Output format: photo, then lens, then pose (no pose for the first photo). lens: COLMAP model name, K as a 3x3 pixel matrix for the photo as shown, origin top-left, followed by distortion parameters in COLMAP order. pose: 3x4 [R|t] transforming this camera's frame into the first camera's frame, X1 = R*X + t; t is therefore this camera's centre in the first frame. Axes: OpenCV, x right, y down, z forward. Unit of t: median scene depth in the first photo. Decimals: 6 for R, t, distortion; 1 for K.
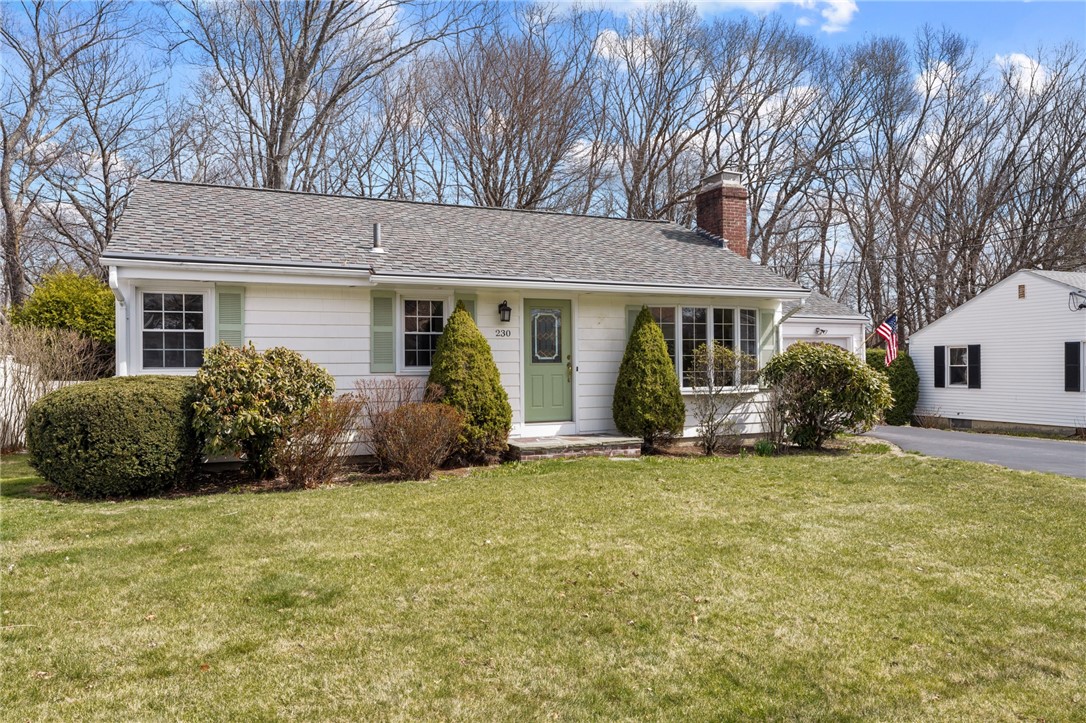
lens RADIAL K [[740.4, 0, 542.6], [0, 740.4, 362.9], [0, 0, 1]] dist [-0.003523, 0.003428]
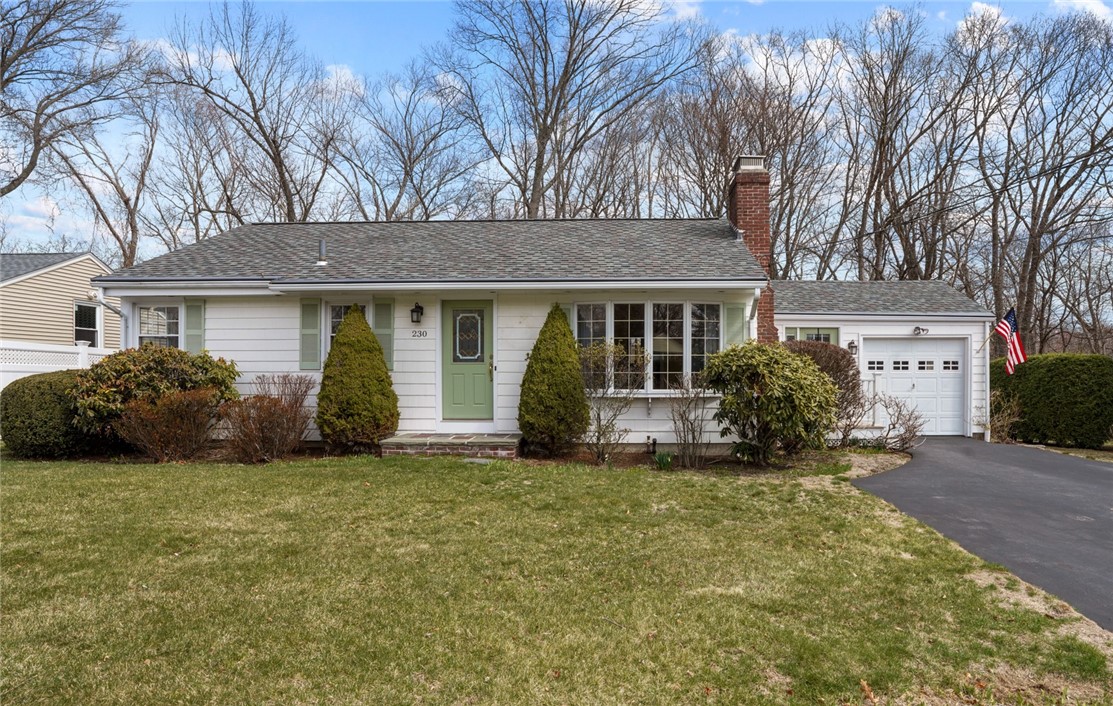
lens RADIAL K [[609.0, 0, 547.2], [0, 609.0, 379.3], [0, 0, 1]] dist [-0.027308, -0.000044]
pose [[0.899428, 0.013594, -0.436858, 0.476012], [-0.007160, 0.999840, 0.016370, 0.009058], [0.437011, -0.011596, 0.899382, 0.287947]]
